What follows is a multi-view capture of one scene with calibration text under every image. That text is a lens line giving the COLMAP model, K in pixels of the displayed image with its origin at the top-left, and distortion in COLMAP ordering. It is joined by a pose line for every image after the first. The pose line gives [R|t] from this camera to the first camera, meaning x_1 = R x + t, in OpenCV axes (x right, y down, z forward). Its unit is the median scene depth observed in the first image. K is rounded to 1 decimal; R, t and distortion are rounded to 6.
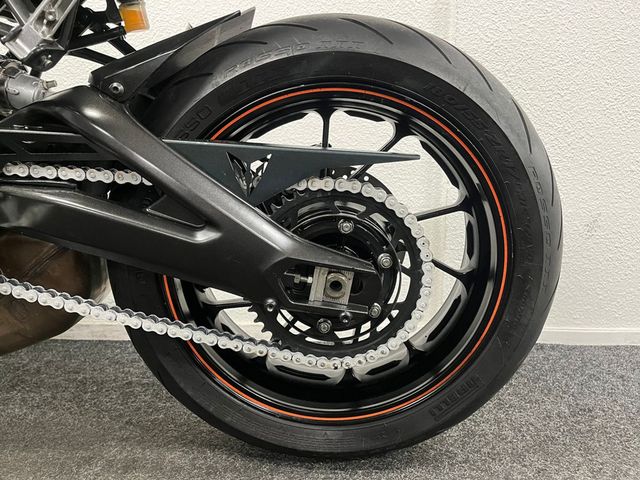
lens RADIAL K [[489.6, 0, 309.7], [0, 489.6, 240.6], [0, 0, 1]] dist [0.032191, 0.000072]
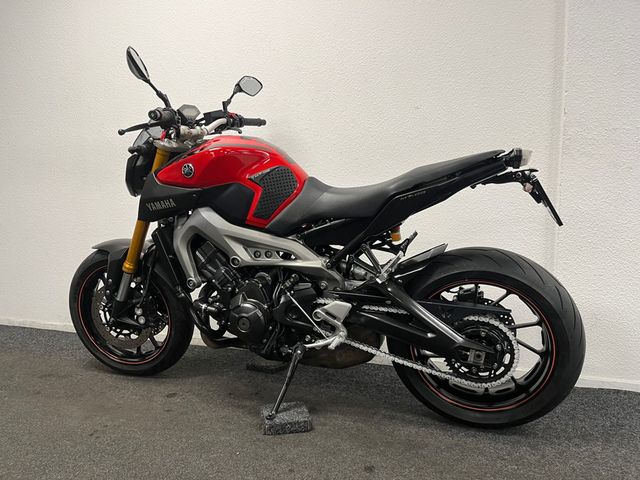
lens RADIAL K [[489.6, 0, 309.7], [0, 489.6, 240.6], [0, 0, 1]] dist [0.032191, 0.000072]
pose [[0.948237, 0.019115, -0.316987, 0.017361], [-0.027075, 0.999419, -0.020725, -0.414987], [0.316406, 0.028234, 0.948203, -1.688435]]
